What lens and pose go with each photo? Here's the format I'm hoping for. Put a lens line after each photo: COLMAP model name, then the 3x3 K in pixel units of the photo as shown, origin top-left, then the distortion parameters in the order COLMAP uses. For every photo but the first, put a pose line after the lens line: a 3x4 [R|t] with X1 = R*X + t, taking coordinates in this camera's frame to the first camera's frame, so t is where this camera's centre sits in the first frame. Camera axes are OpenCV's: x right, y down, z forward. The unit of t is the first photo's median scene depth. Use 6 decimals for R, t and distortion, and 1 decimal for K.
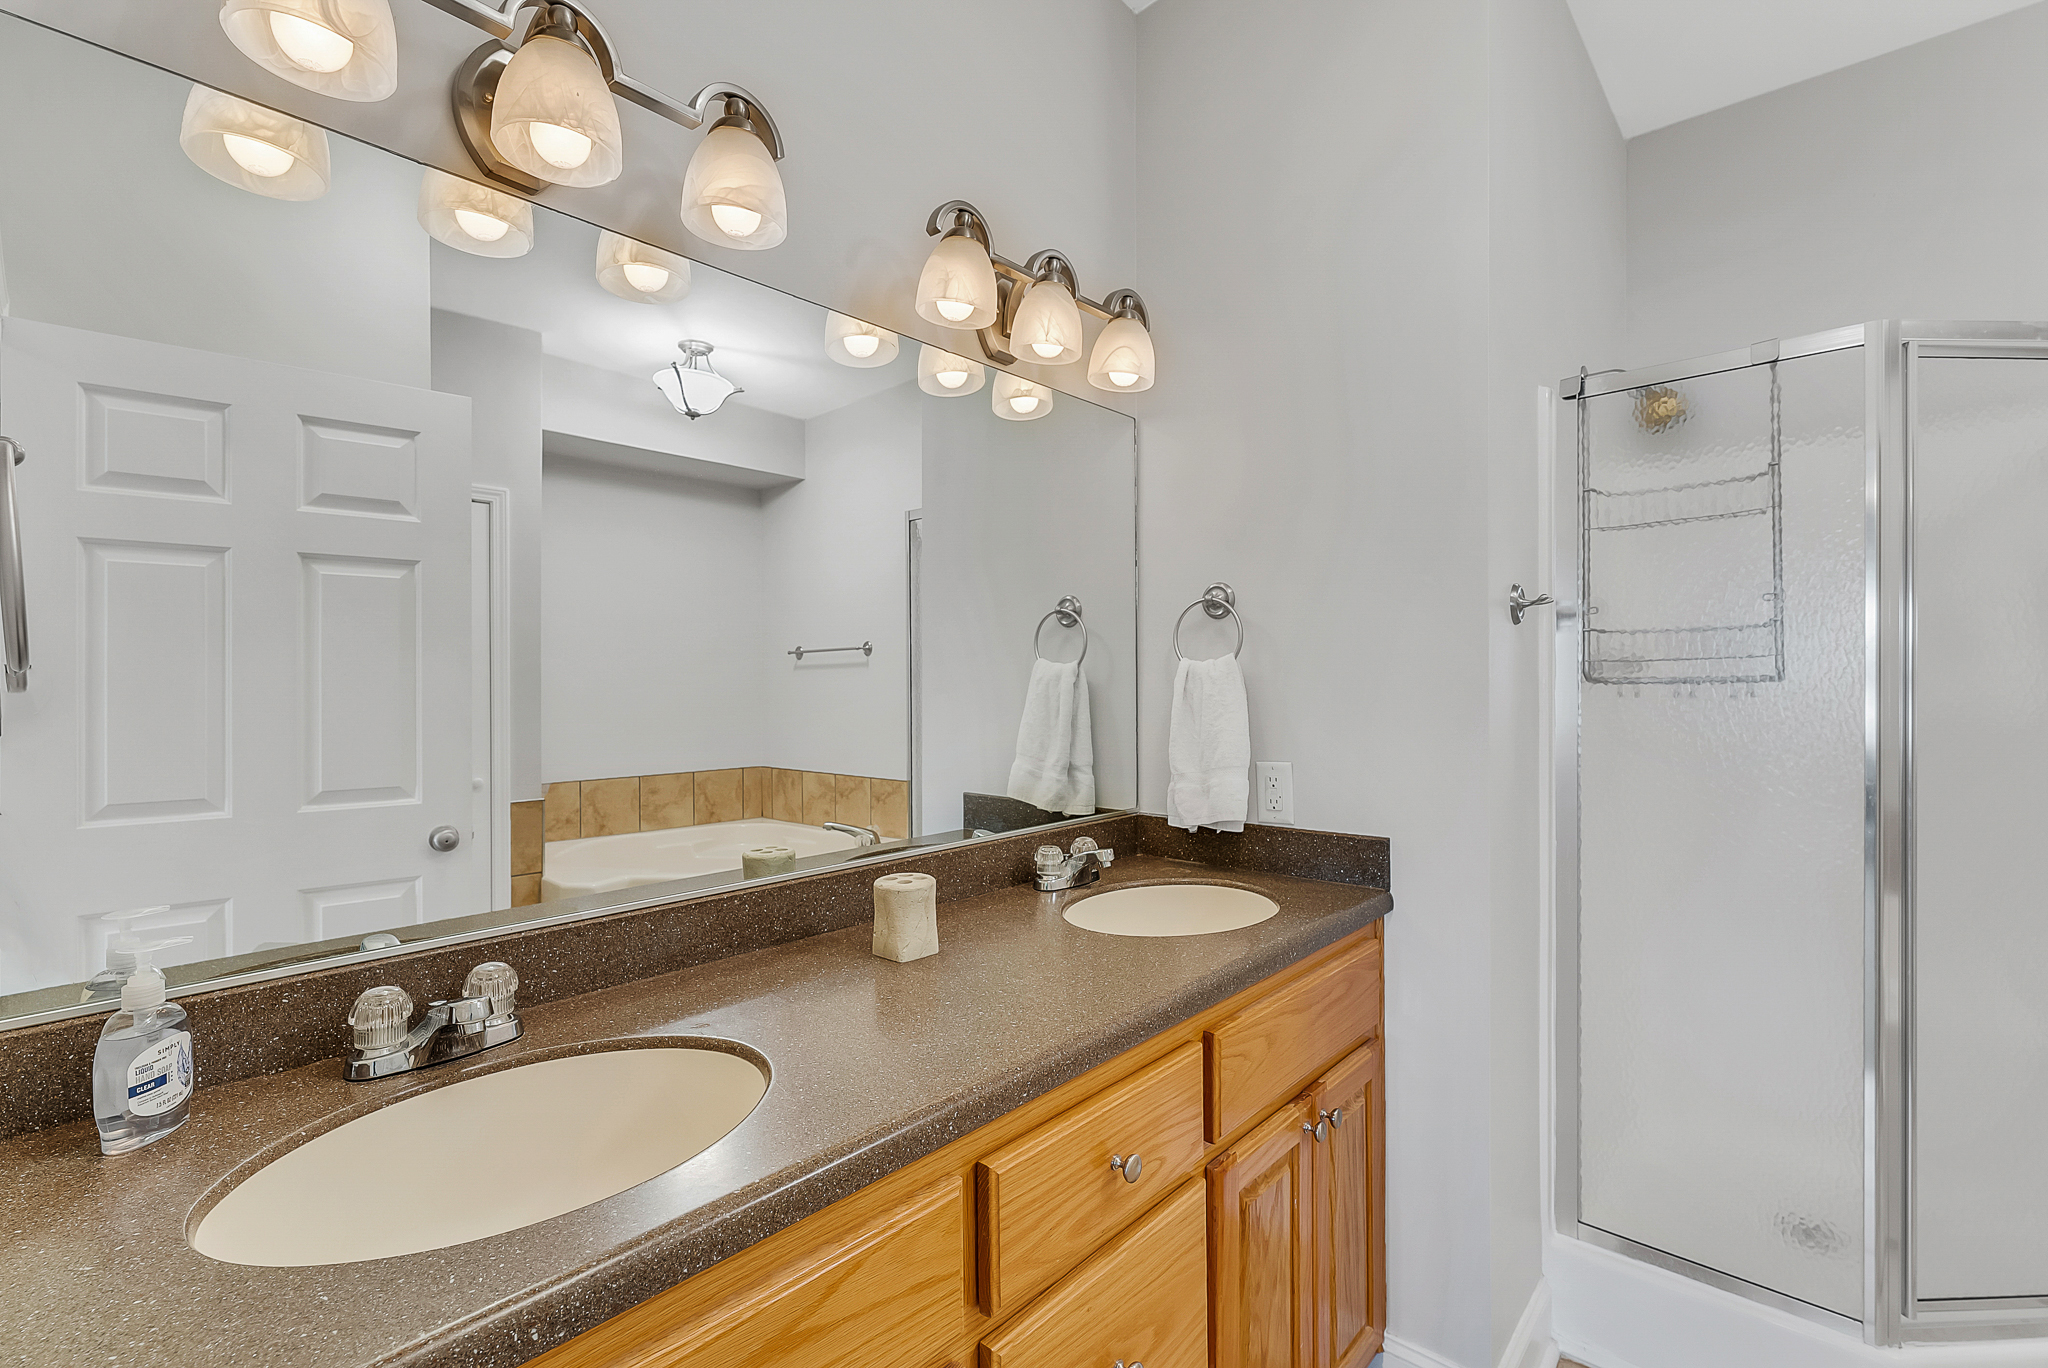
lens RADIAL K [[899.4, 0, 1022.4], [0, 899.4, 694.2], [0, 0, 1]] dist [-0.001310, -0.000314]
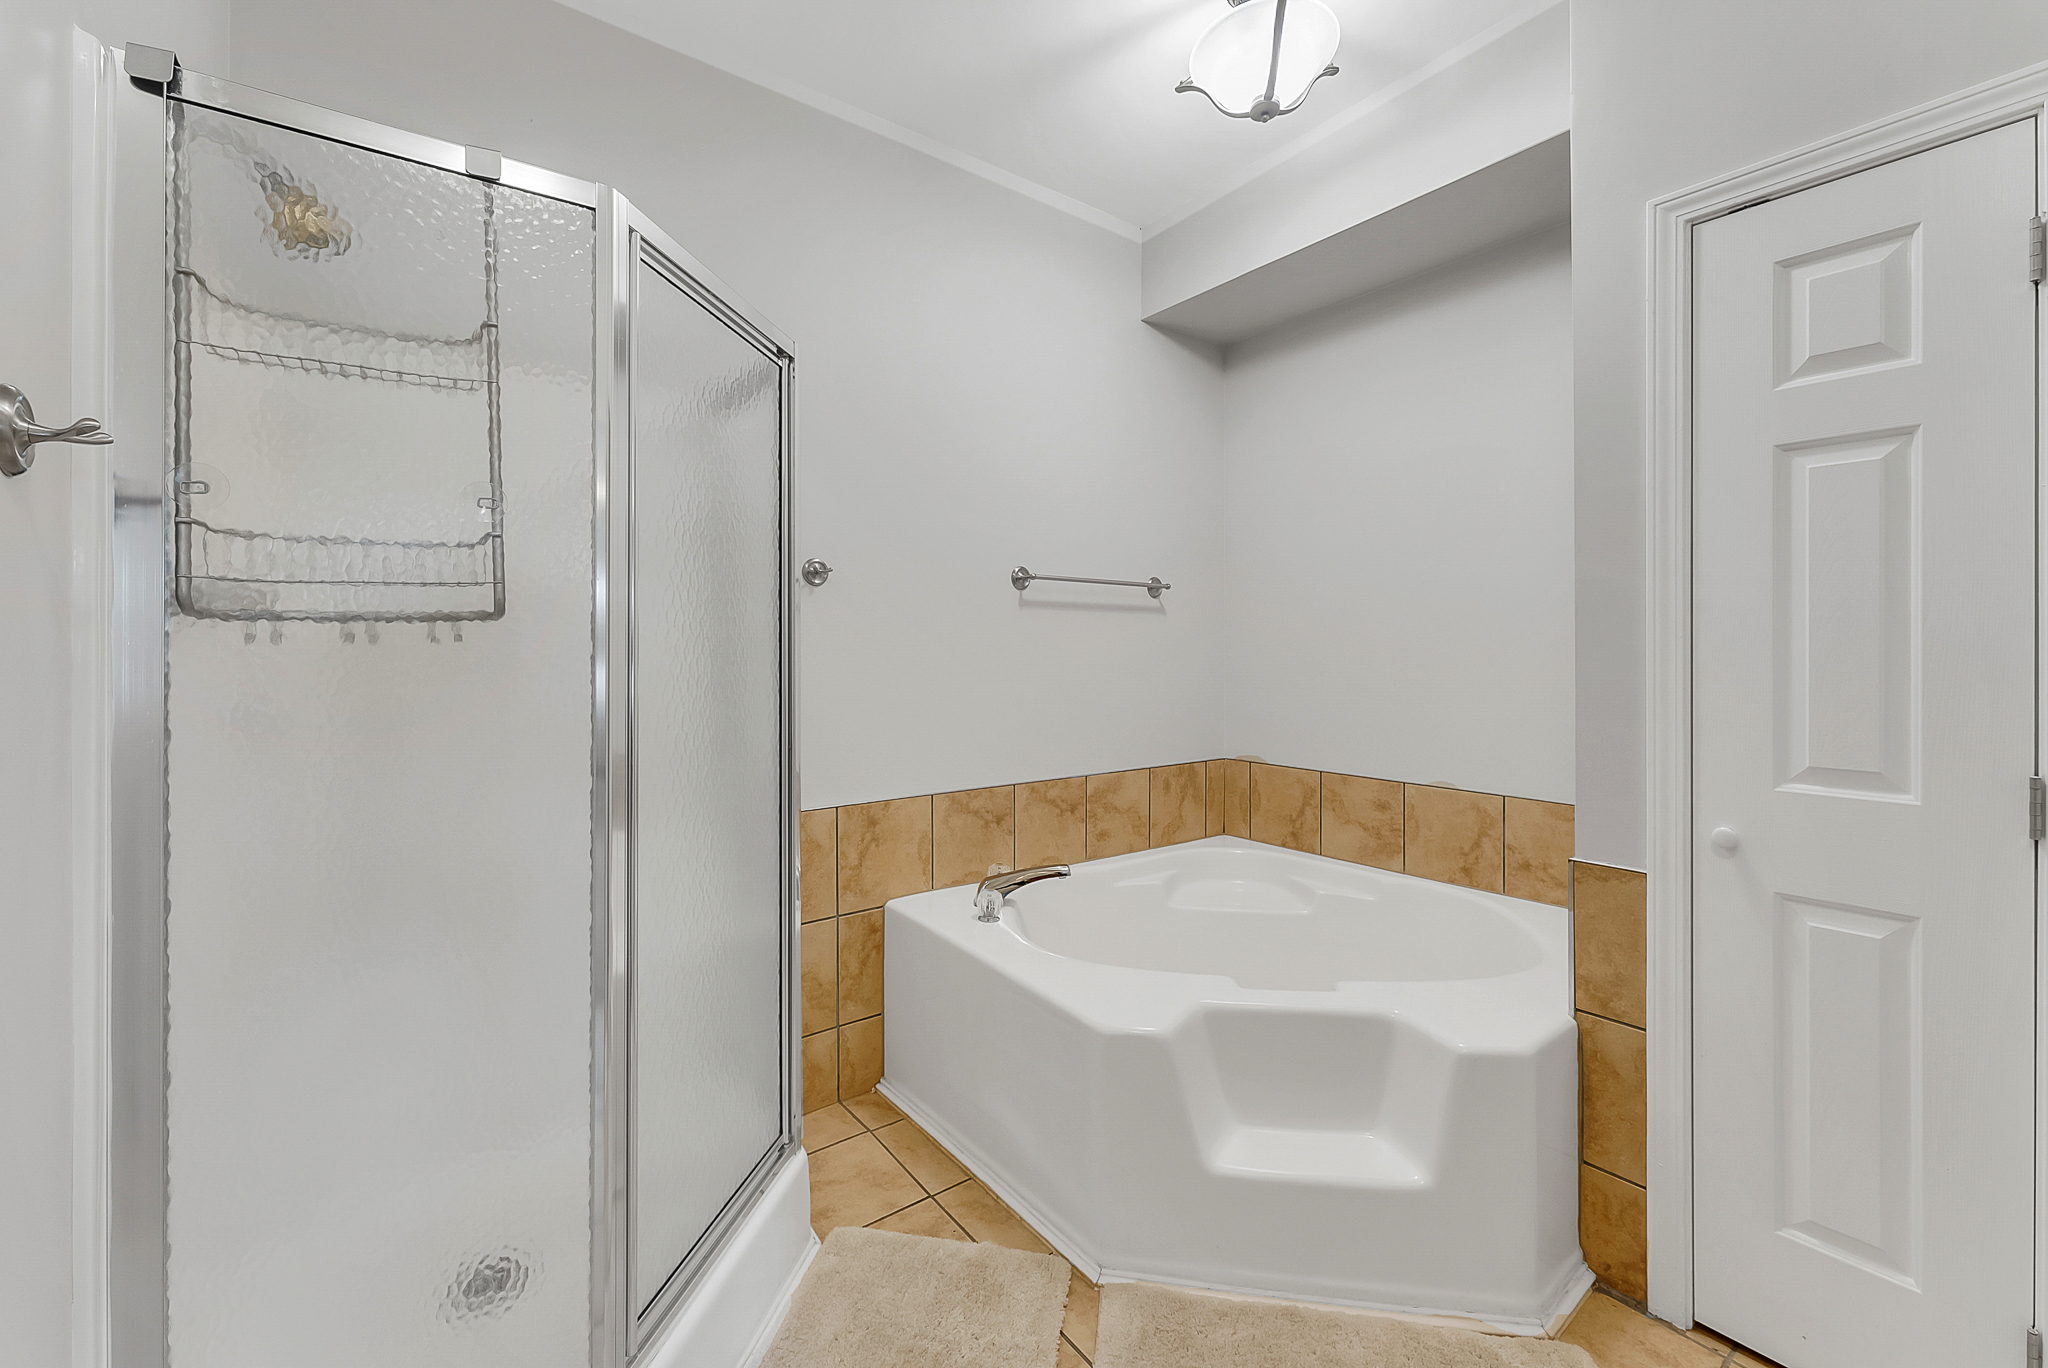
lens RADIAL K [[899.4, 0, 999.9], [0, 899.4, 640.1], [0, 0, 1]] dist [-0.001310, -0.000314]
pose [[0.250324, -0.000559, 0.968162, 0.218803], [-0.004750, 0.999987, 0.001806, -0.001576], [-0.968151, -0.005051, 0.250318, 0.375394]]
